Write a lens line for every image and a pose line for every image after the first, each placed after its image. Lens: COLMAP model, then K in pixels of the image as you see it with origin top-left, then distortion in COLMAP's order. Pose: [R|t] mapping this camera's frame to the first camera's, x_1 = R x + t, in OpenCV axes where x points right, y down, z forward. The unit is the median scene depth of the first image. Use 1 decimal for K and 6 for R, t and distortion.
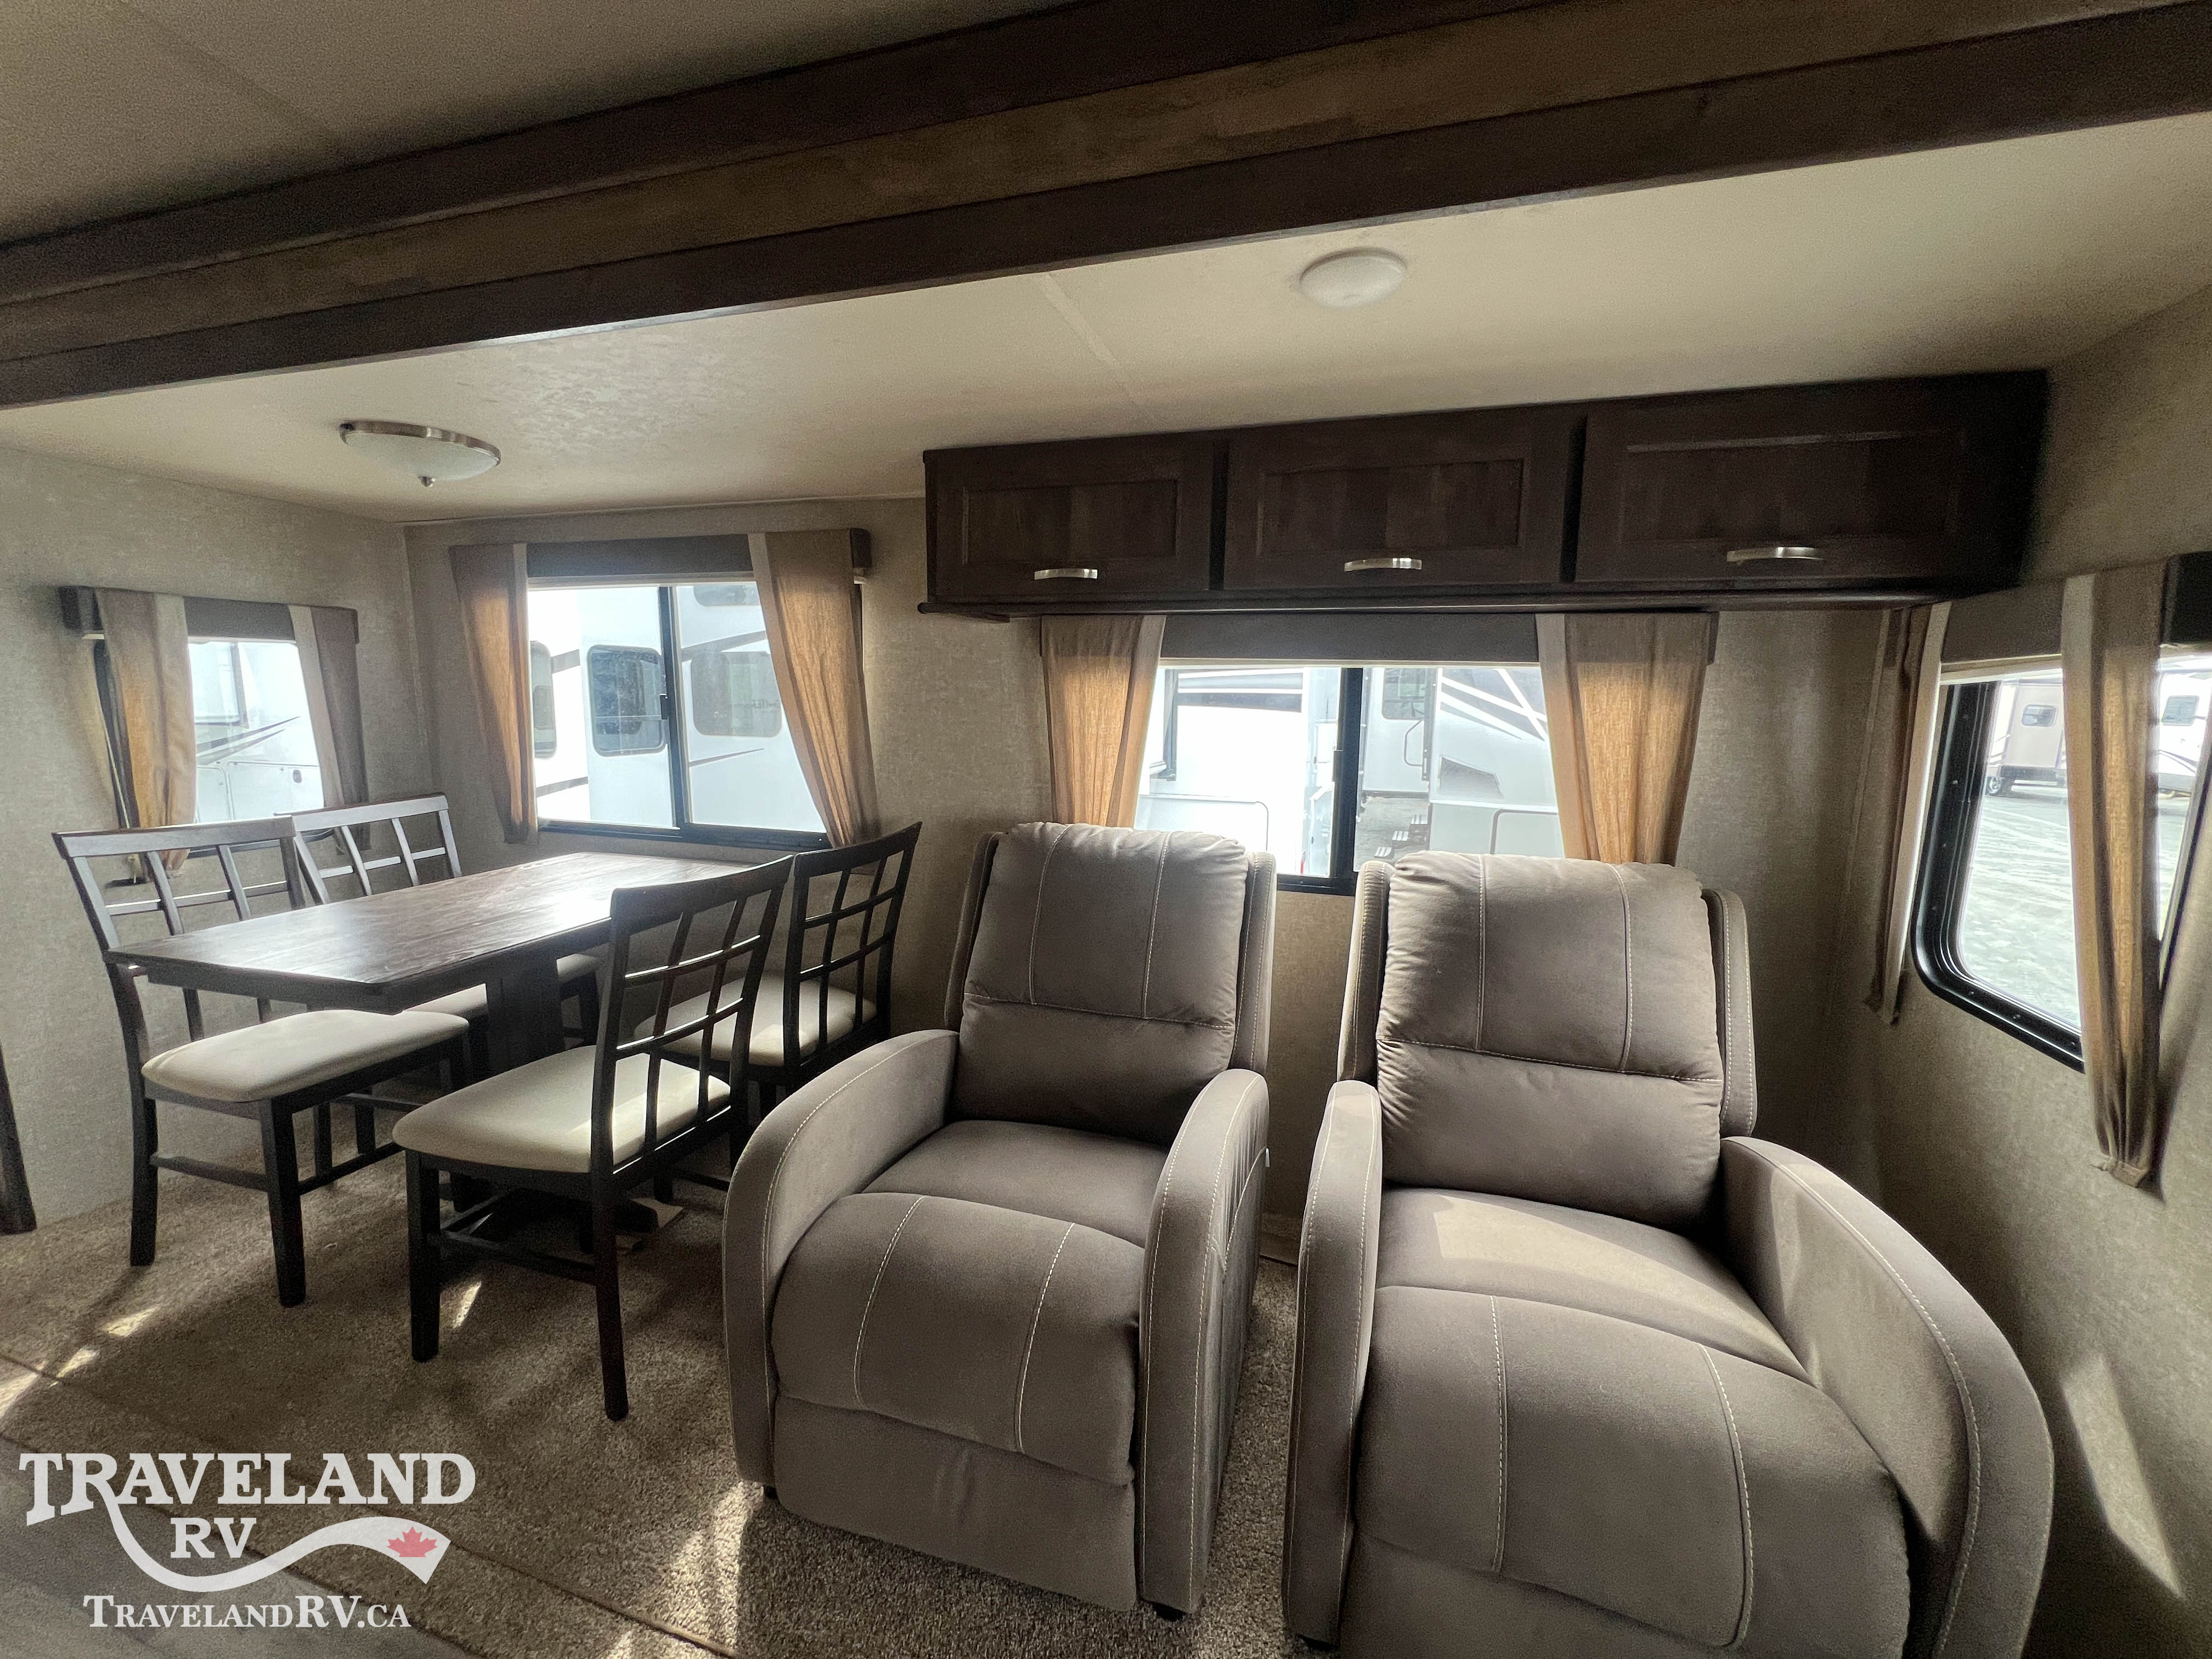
lens RADIAL K [[882.6, 0, 1110.4], [0, 882.6, 826.0], [0, 0, 1]] dist [-0.001570, -0.000155]
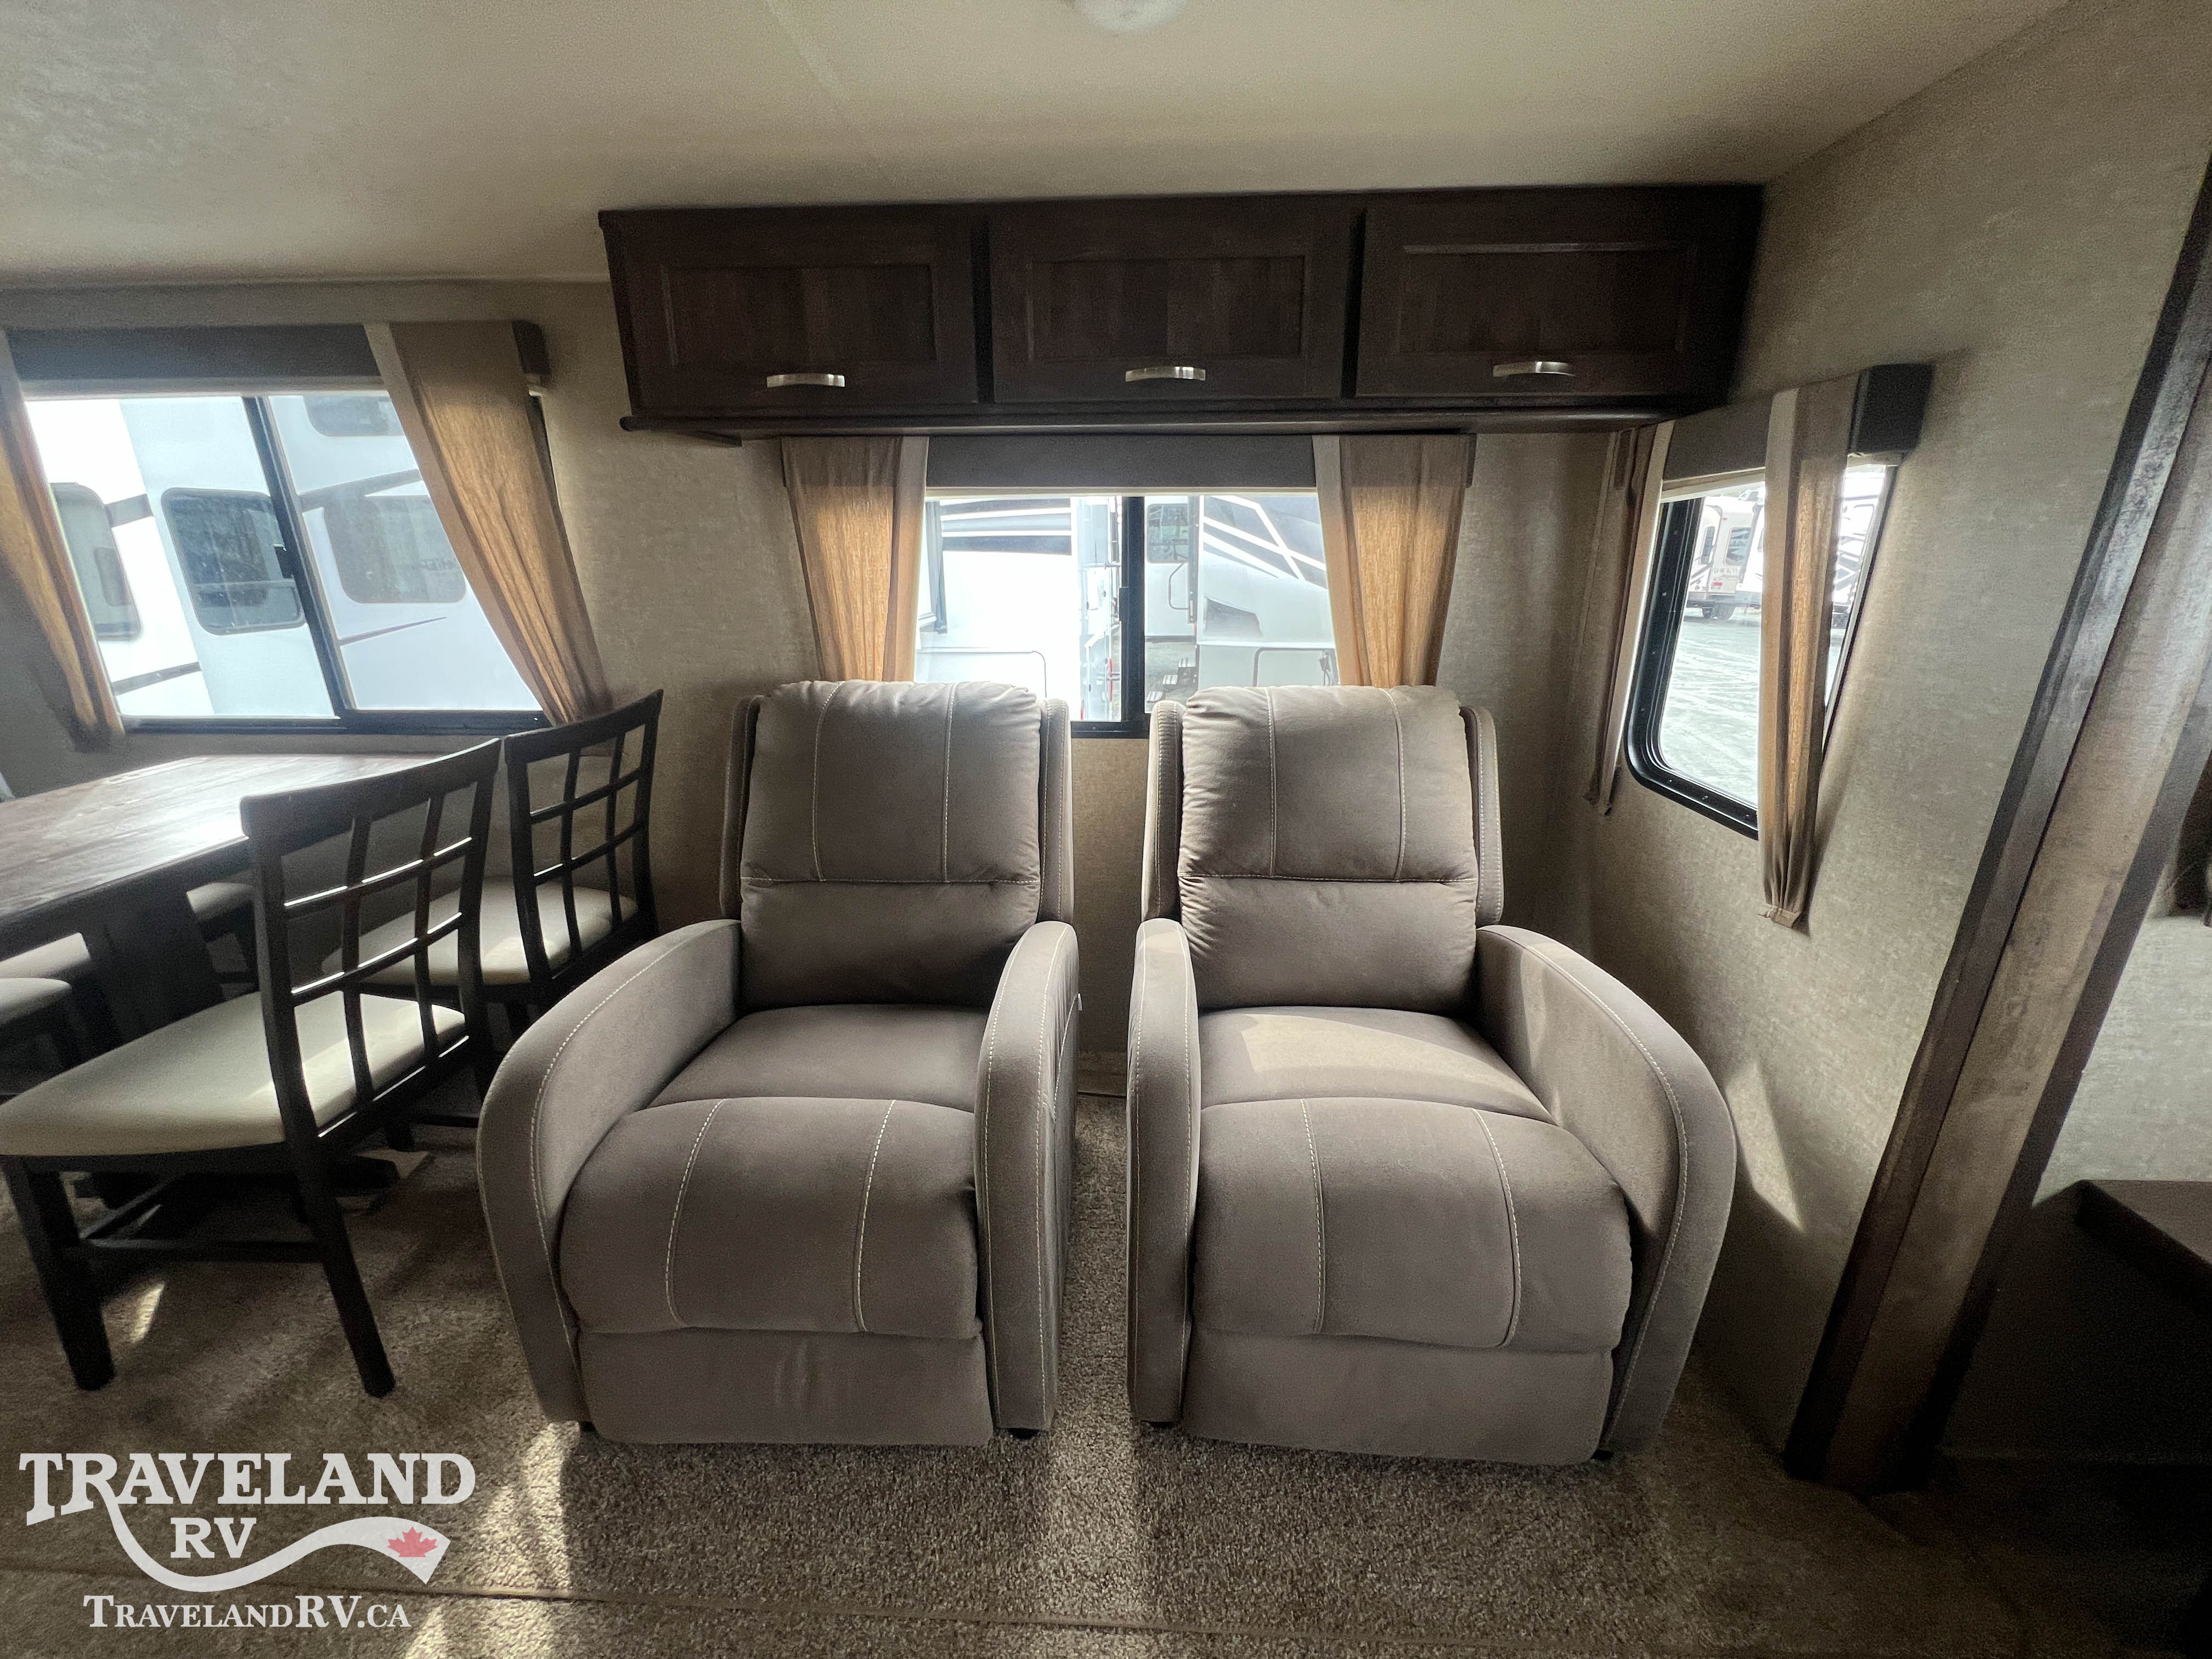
lens RADIAL K [[879.2, 0, 1103.6], [0, 879.2, 823.9], [0, 0, 1]] dist [0.000364, 0.000040]
pose [[0.967405, -0.096970, 0.233933, -0.011804], [0.058381, 0.984298, 0.166583, 0.007600], [-0.246414, -0.147496, 0.957875, 0.056221]]
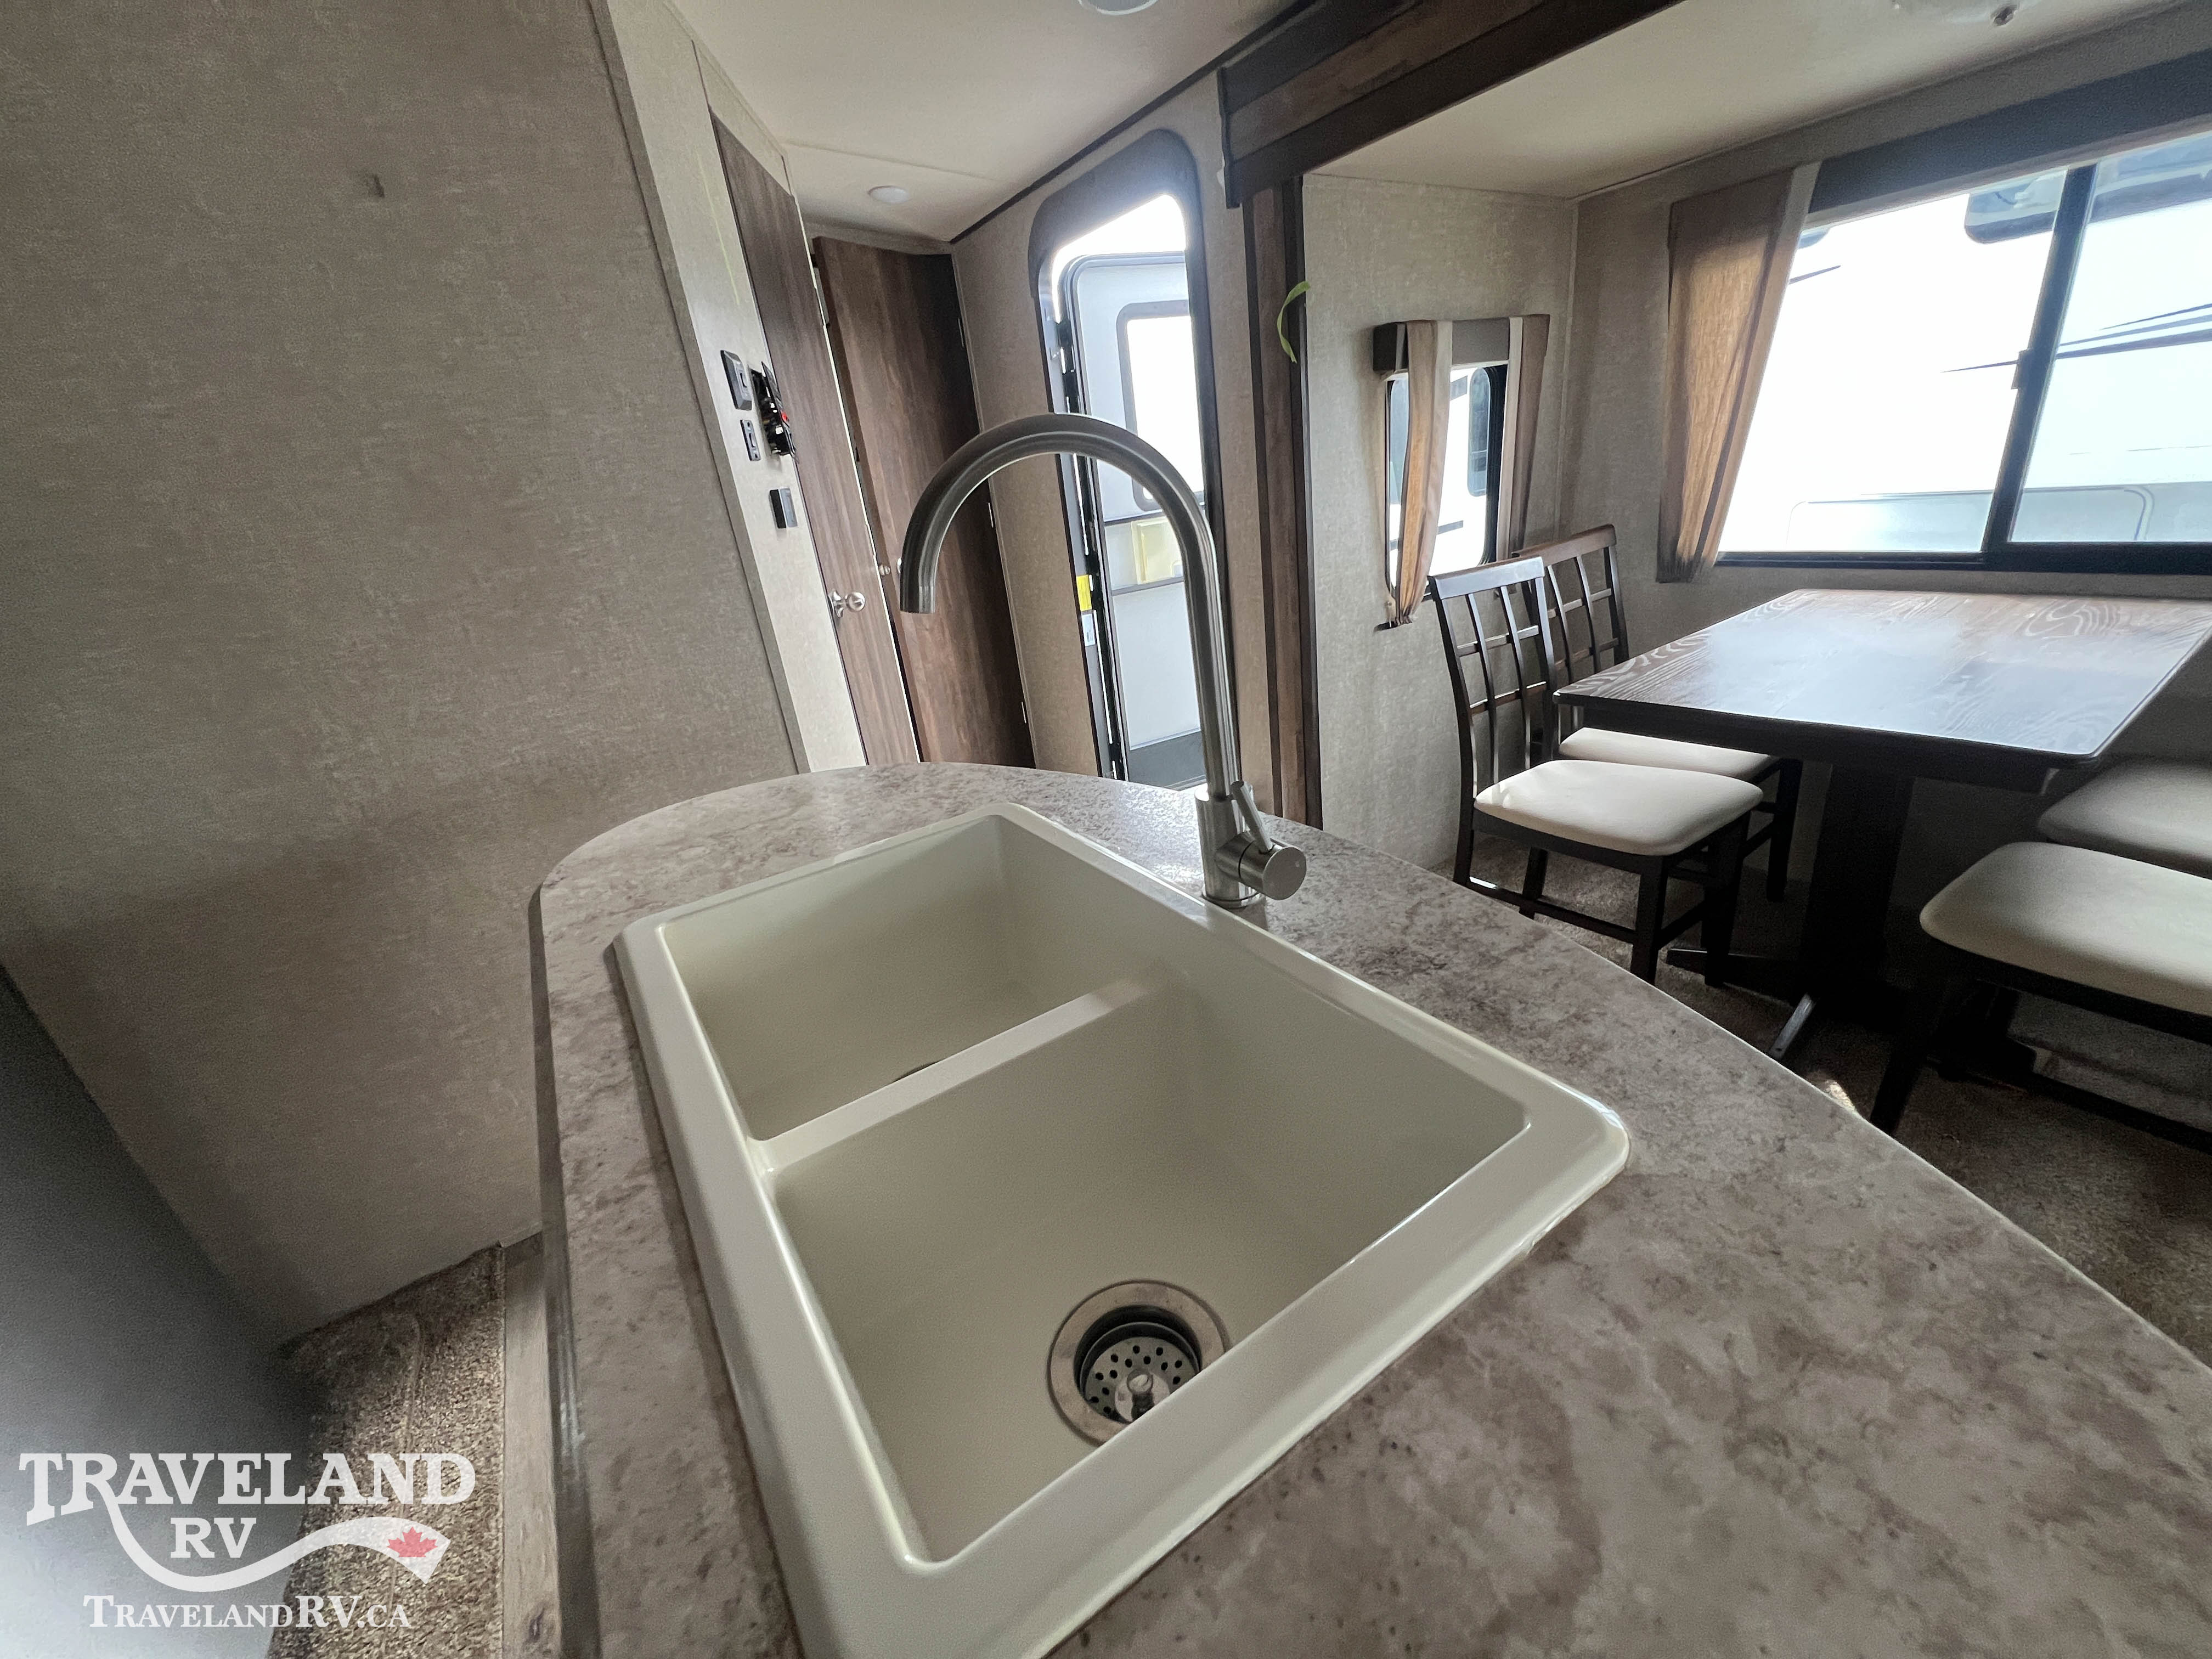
lens RADIAL K [[887.9, 0, 1103.9], [0, 887.9, 826.6], [0, 0, 1]] dist [-0.001744, -0.000394]
pose [[0.758673, 0.141462, -0.635928, -0.742450], [0.034469, 0.966056, 0.256021, 0.012506], [0.650559, -0.216156, 0.728045, -0.075343]]
